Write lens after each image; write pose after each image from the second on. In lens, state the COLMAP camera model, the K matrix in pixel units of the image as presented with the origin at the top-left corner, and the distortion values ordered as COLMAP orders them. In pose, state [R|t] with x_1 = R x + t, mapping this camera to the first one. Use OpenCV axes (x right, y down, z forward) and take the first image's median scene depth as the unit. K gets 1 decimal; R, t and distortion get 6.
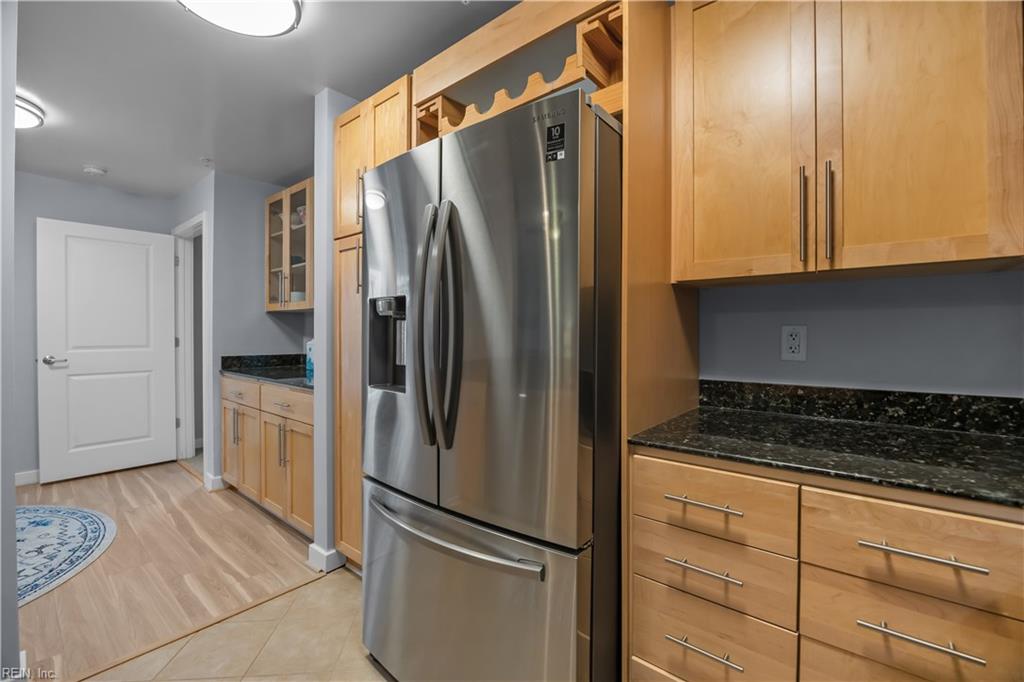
lens RADIAL K [[437.4, 0, 517.5], [0, 437.4, 336.0], [0, 0, 1]] dist [-0.013556, 0.001148]
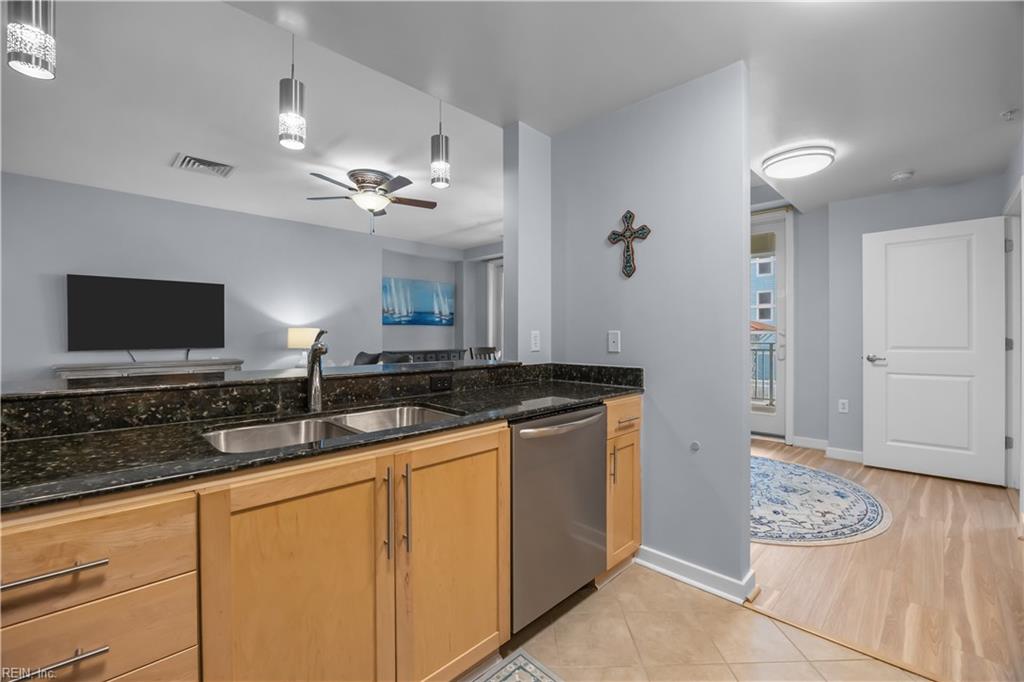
lens RADIAL K [[439.1, 0, 517.5], [0, 439.1, 334.5], [0, 0, 1]] dist [-0.012925, -0.000640]
pose [[-0.086639, -0.003178, -0.996235, 0.174375], [0.002265, 0.999992, -0.003387, -0.005731], [0.996237, -0.002550, -0.086631, 0.223949]]
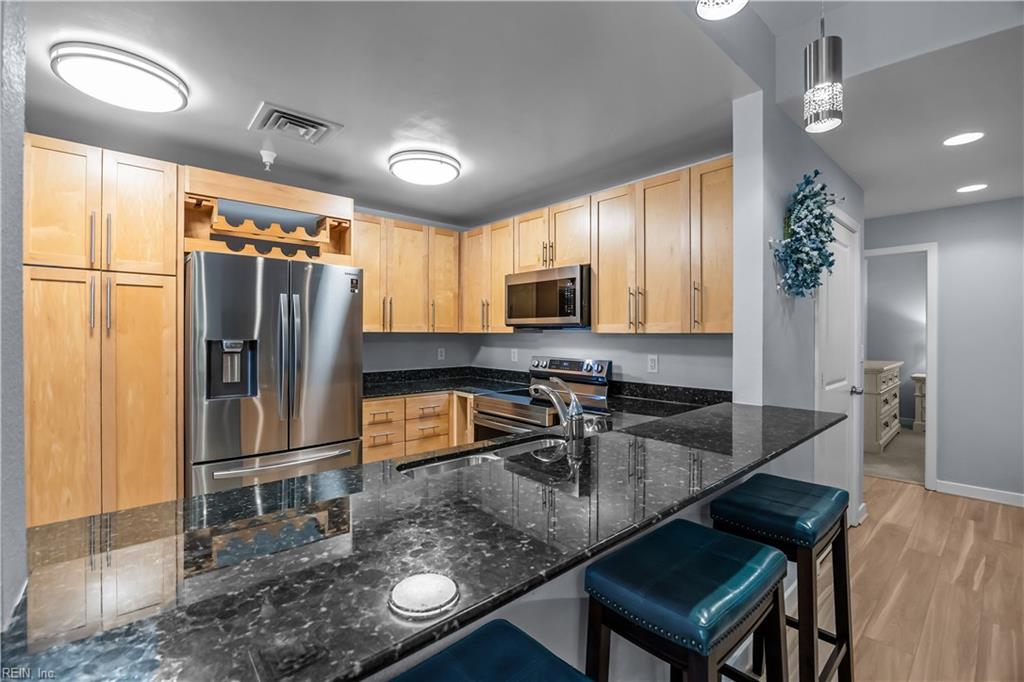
lens RADIAL K [[437.4, 0, 508.3], [0, 437.4, 336.1], [0, 0, 1]] dist [-0.013556, 0.001148]
pose [[0.159513, -0.007319, 0.987169, -1.214288], [-0.001941, 0.999968, 0.007727, -0.084236], [-0.987194, -0.003148, 0.159494, -0.172468]]
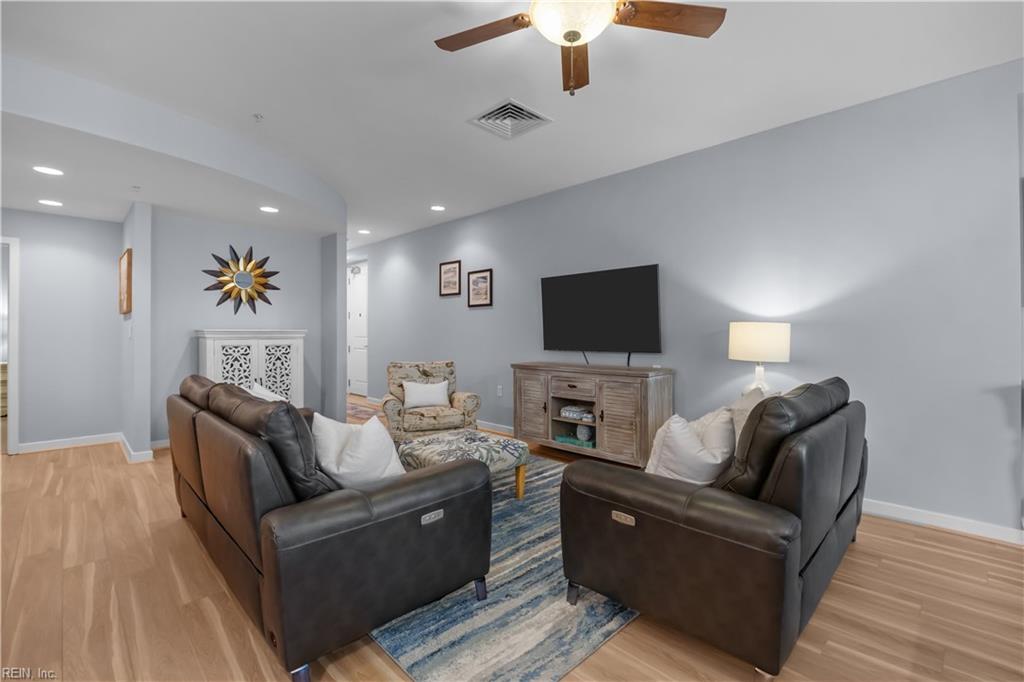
lens RADIAL K [[474.9, 0, 510.8], [0, 474.9, 331.9], [0, 0, 1]] dist [0.013898, 0.000113]
pose [[-0.992023, -0.003513, 0.126012, -1.758115], [-0.004389, 0.999968, -0.006677, -0.012697], [-0.125984, -0.007177, -0.992006, 0.321692]]
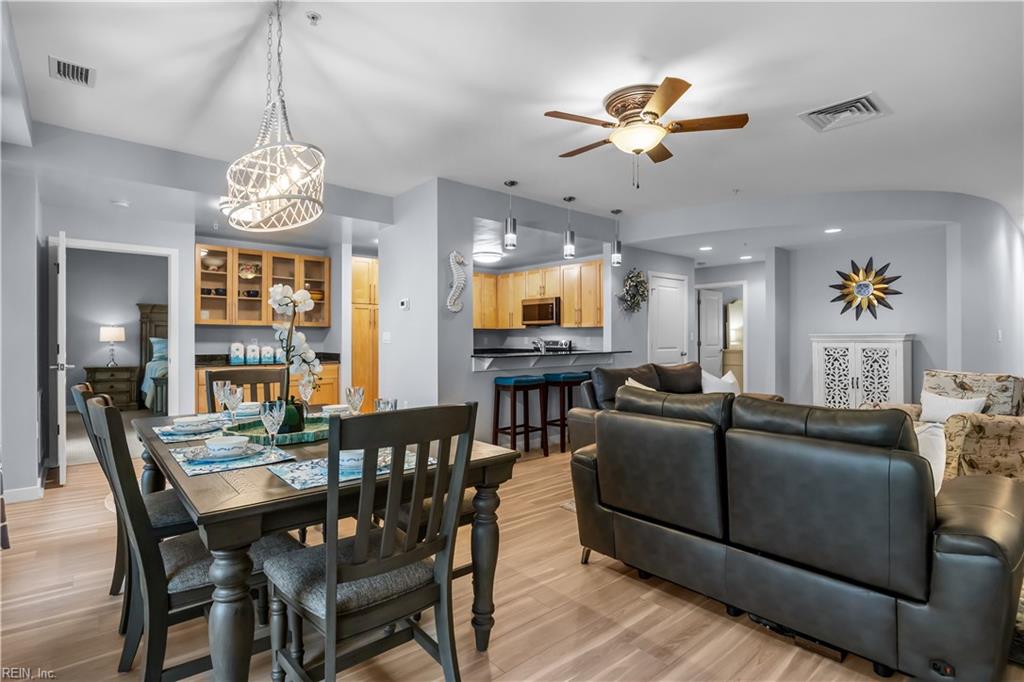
lens RADIAL K [[498.9, 0, 516.1], [0, 498.9, 343.0], [0, 0, 1]] dist [-0.006390, -0.000744]
pose [[0.168394, -0.013913, 0.985622, -3.246036], [0.002537, 0.999903, 0.013681, -0.026341], [-0.985717, 0.000197, 0.168413, -0.481236]]
